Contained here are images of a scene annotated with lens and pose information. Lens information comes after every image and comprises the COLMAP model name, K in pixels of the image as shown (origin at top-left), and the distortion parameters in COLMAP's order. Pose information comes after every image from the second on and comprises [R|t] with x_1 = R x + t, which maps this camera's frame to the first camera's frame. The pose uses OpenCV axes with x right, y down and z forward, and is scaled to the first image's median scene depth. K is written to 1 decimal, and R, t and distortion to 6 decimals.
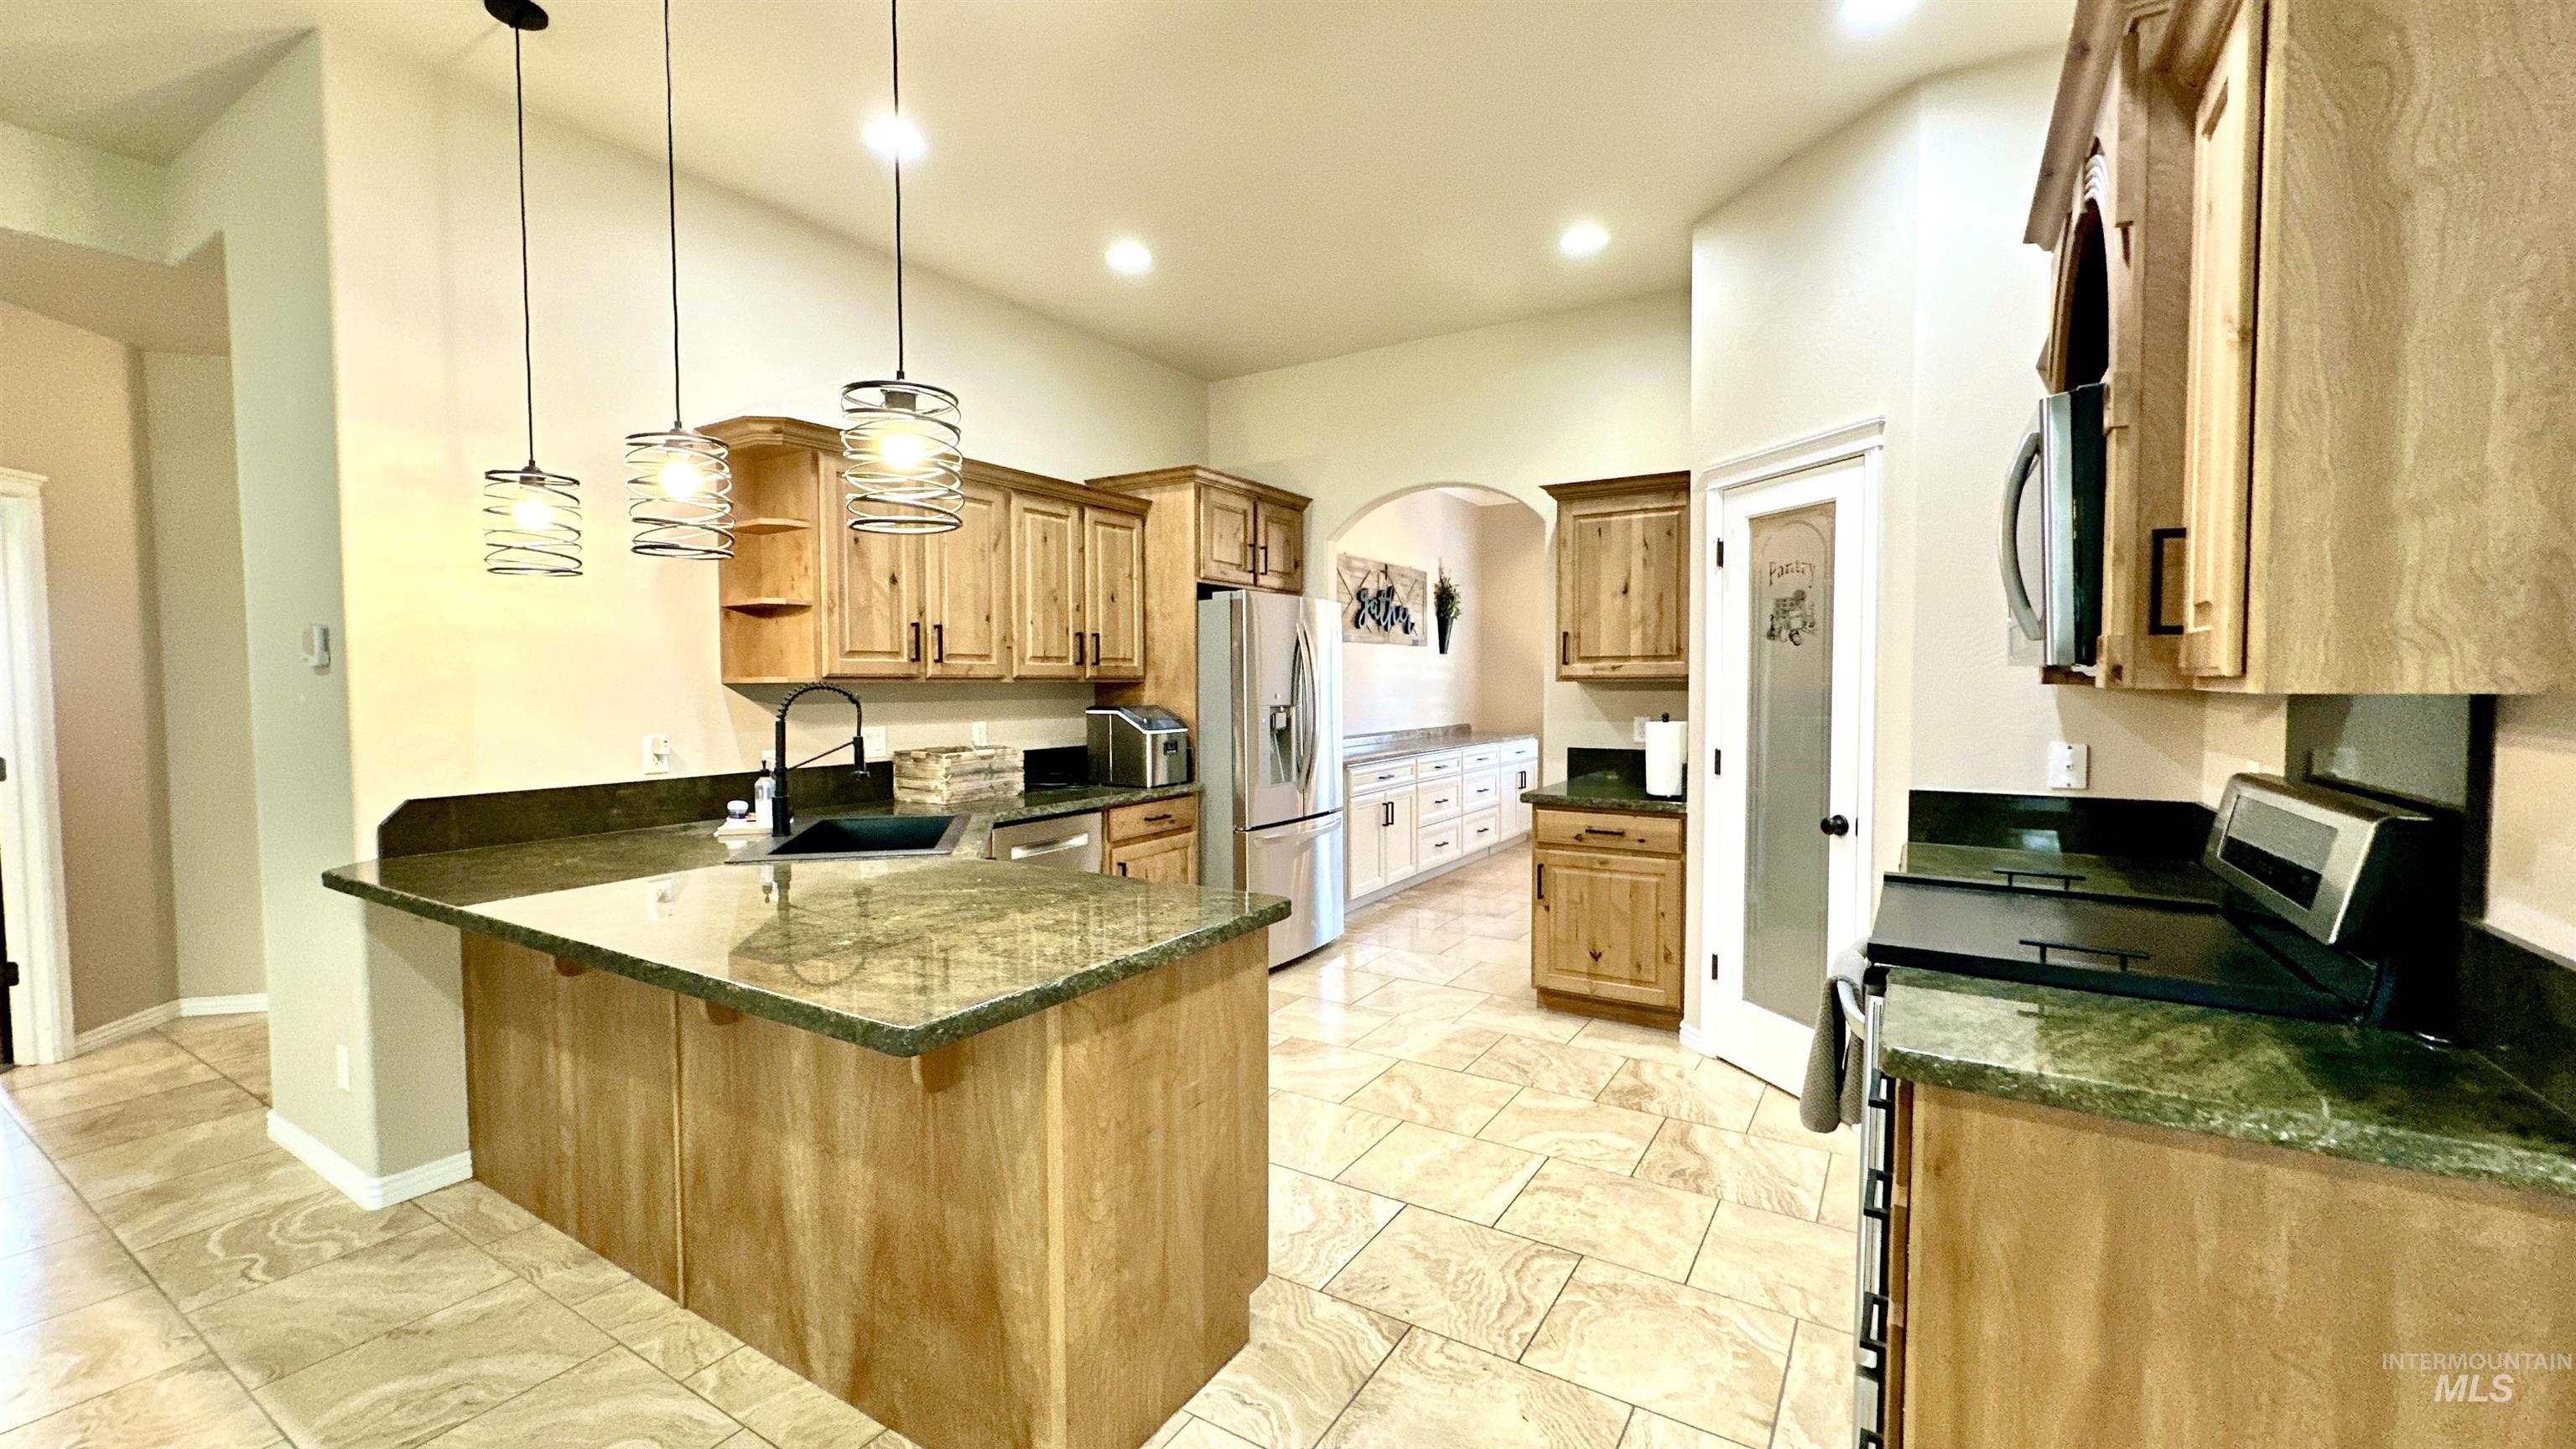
lens RADIAL K [[1028.7, 0, 1286.1], [0, 1028.7, 725.6], [0, 0, 1]] dist [-0.000884, 0.000338]
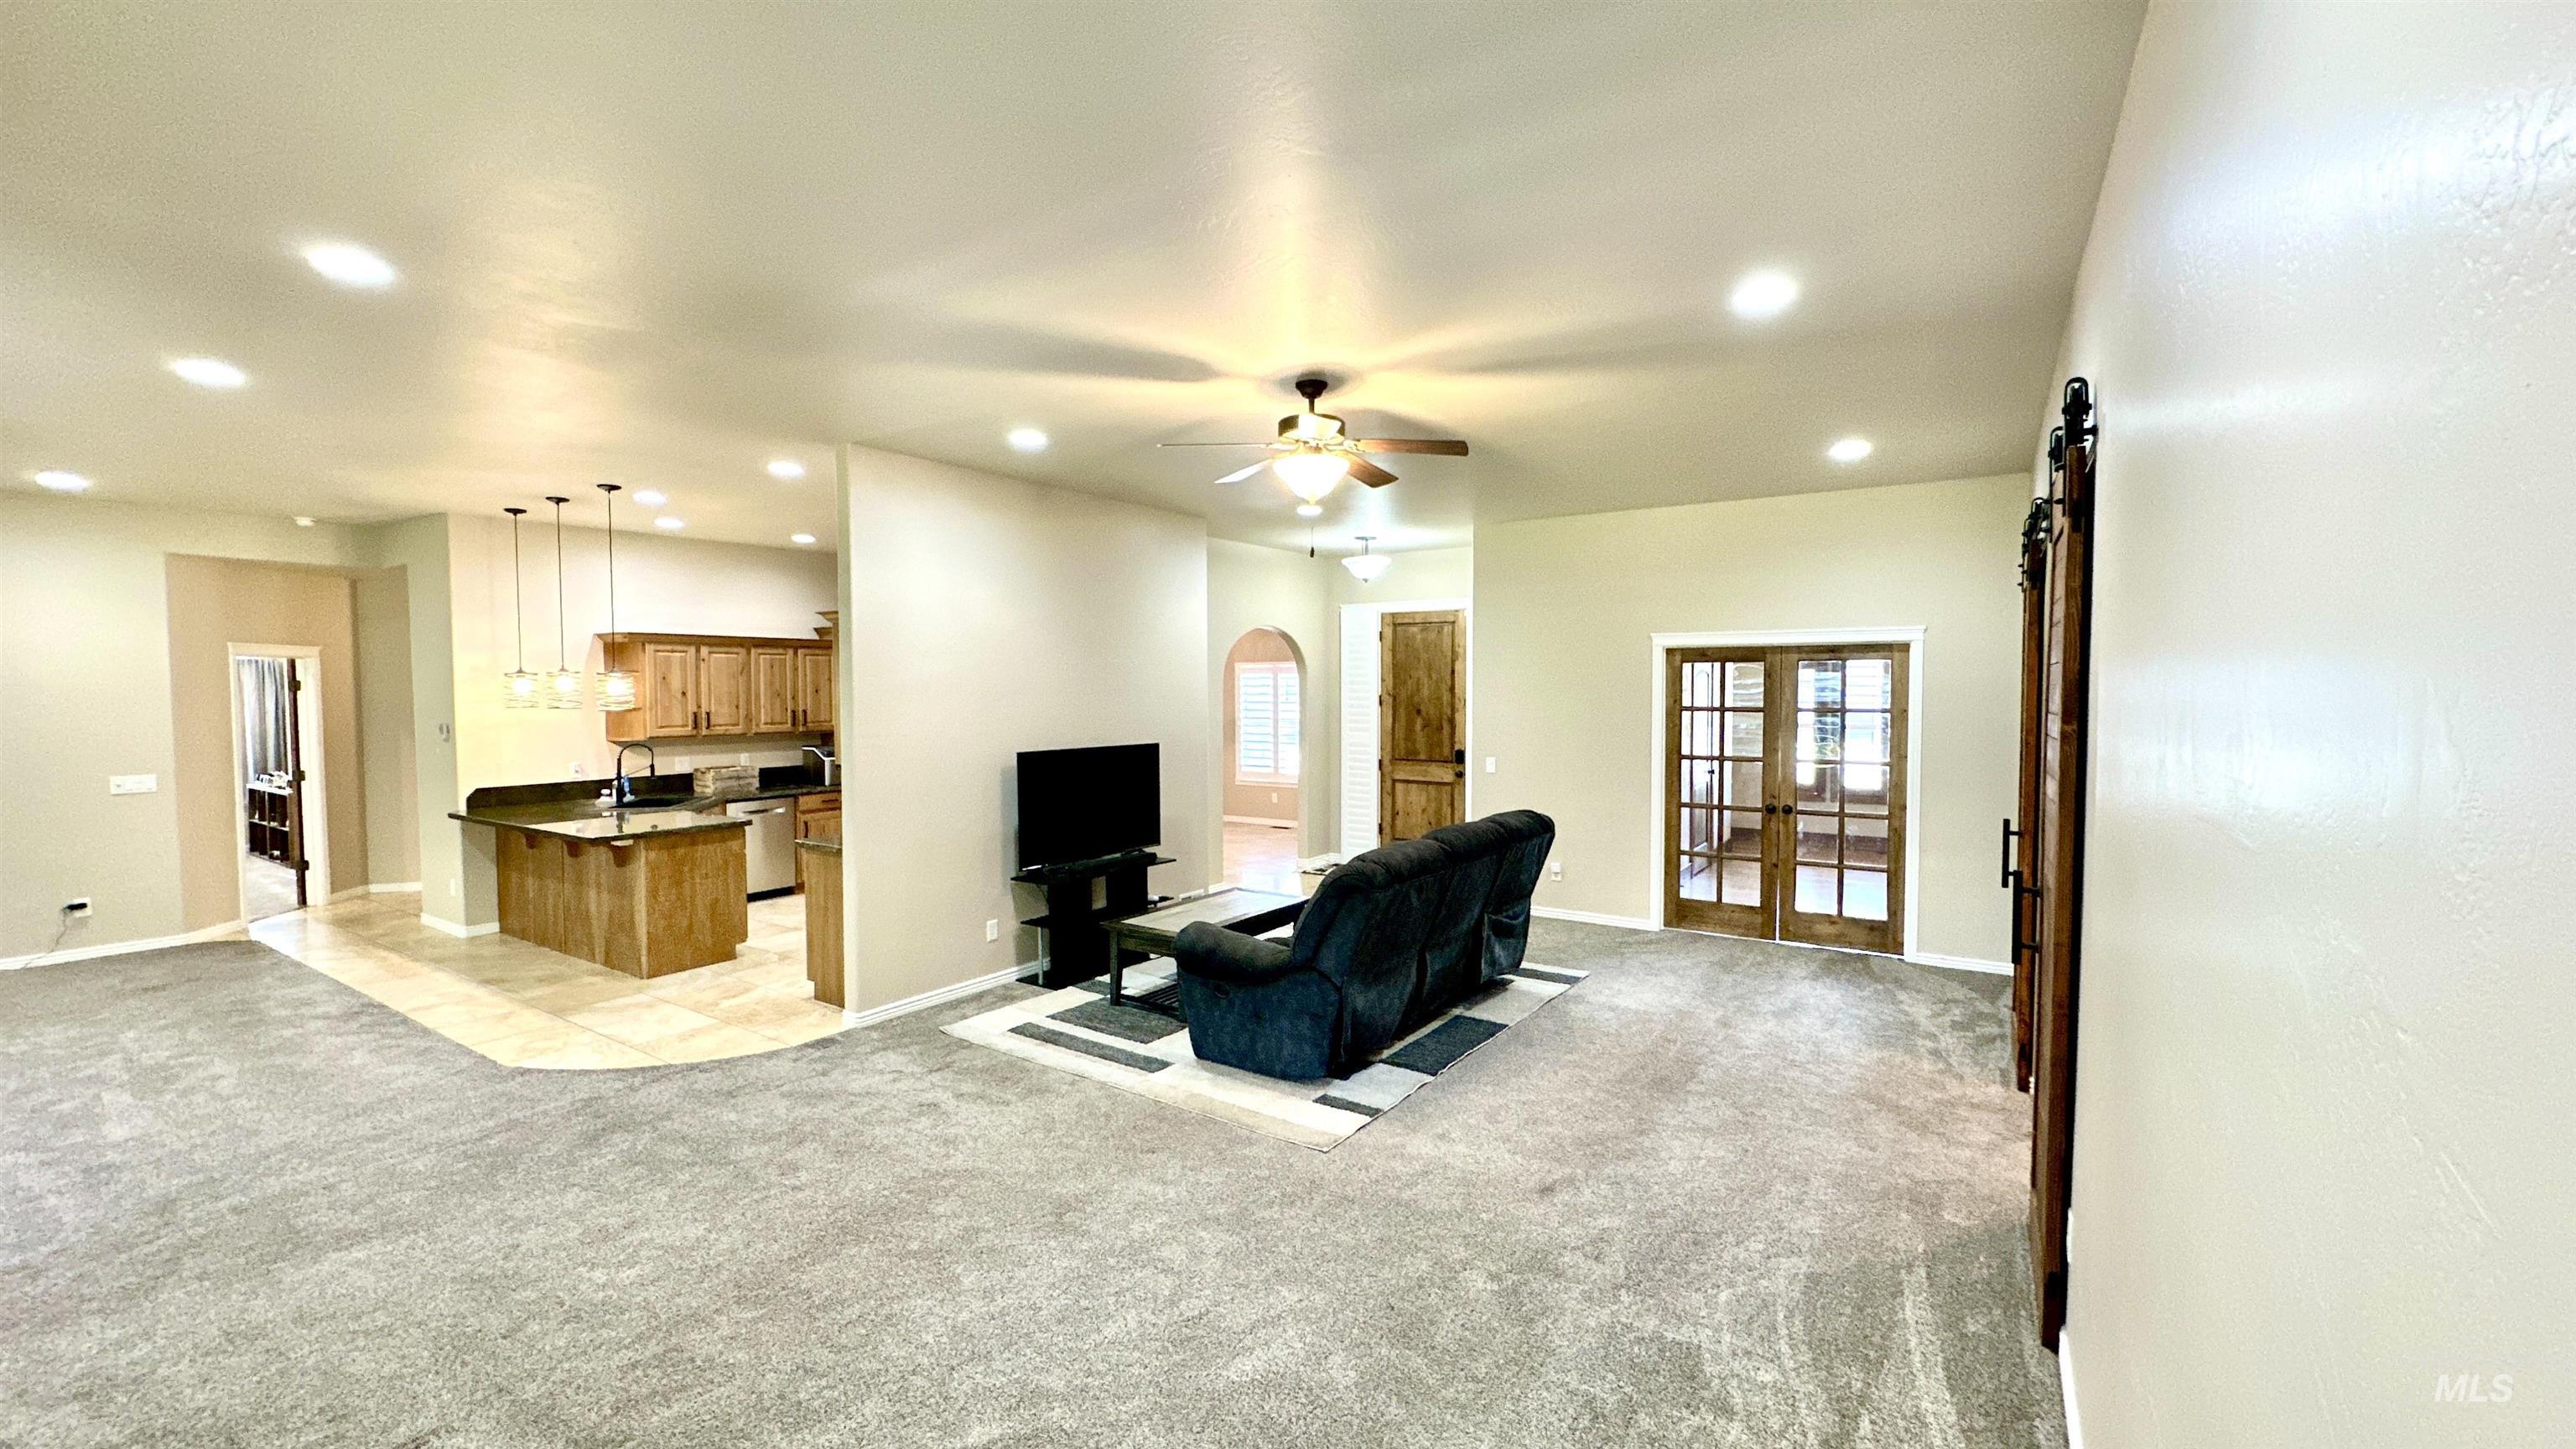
lens RADIAL K [[1028.7, 0, 1281.9], [0, 1028.7, 721.2], [0, 0, 1]] dist [-0.000884, 0.000338]
pose [[0.999395, 0.000440, -0.034766, 1.007920], [-0.000746, 0.999961, -0.008775, -0.061199], [0.034761, 0.008795, 0.999357, -1.211706]]
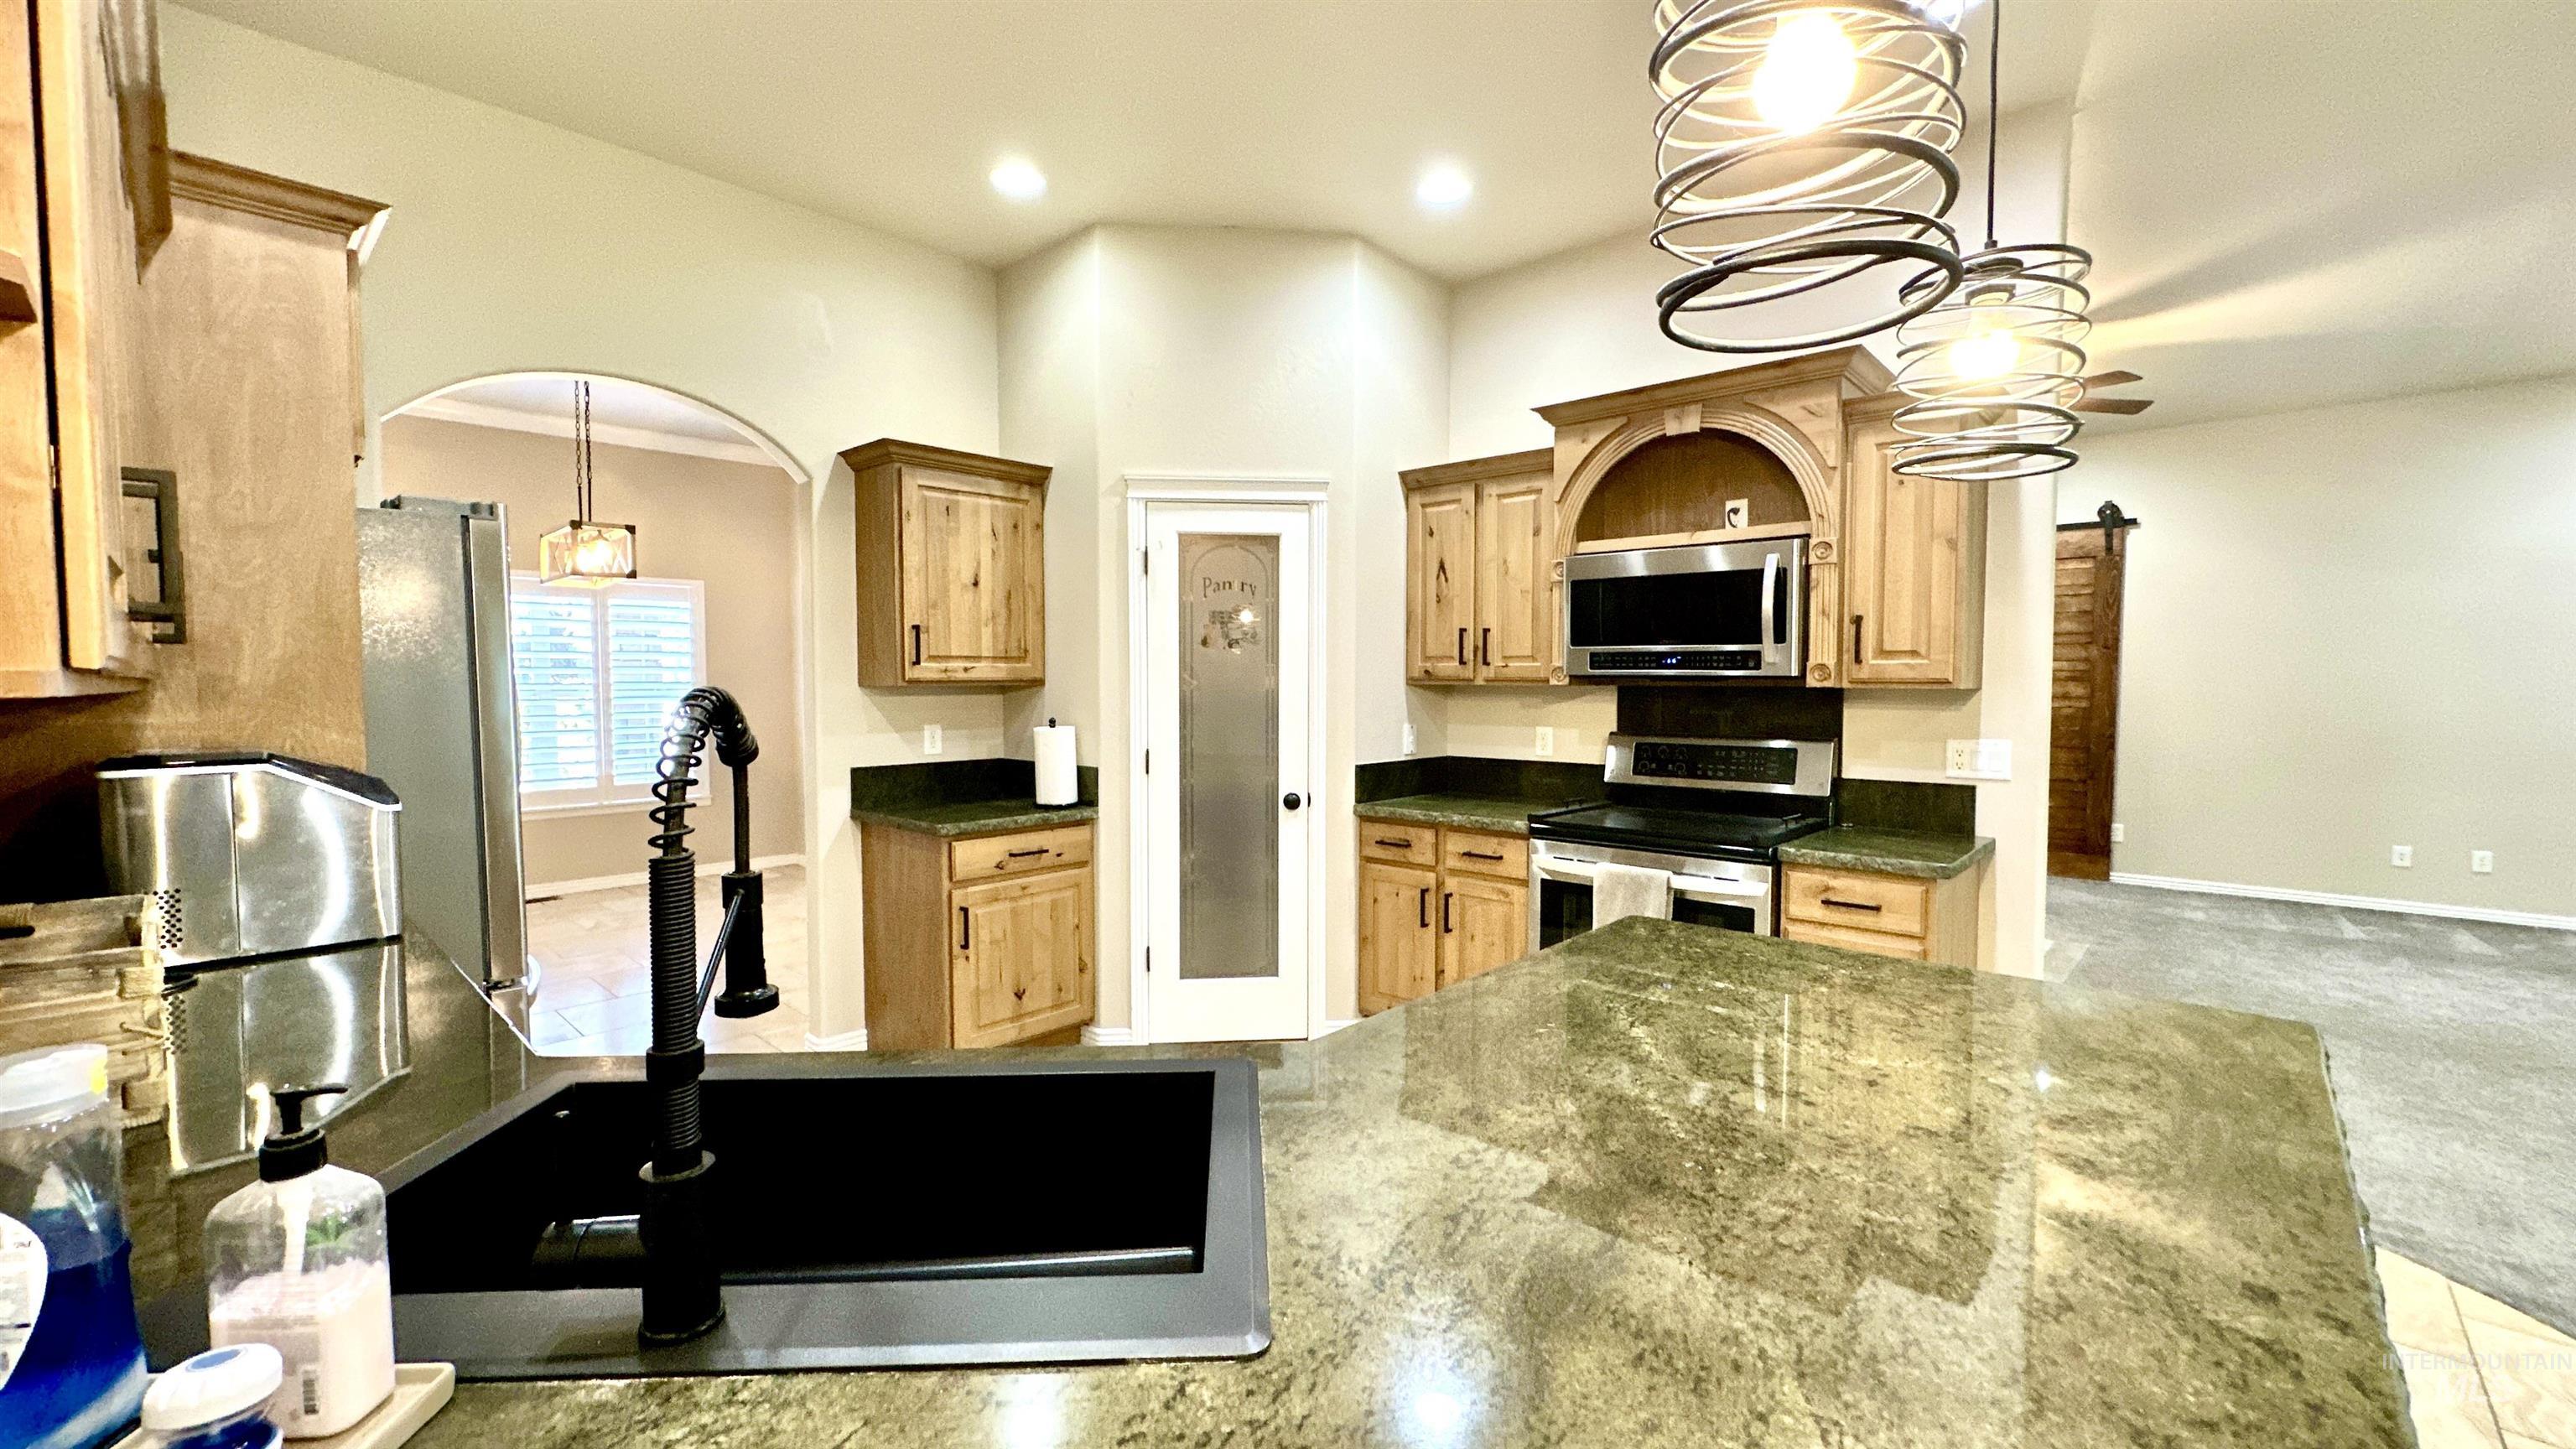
lens RADIAL K [[1028.7, 0, 1296.9], [0, 1028.7, 726.7], [0, 0, 1]] dist [-0.000884, 0.000338]
pose [[0.179855, -0.044081, 0.982705, -0.512349], [0.043603, 0.998371, 0.036803, -0.028688], [-0.982726, 0.036230, 0.181484, 0.586559]]
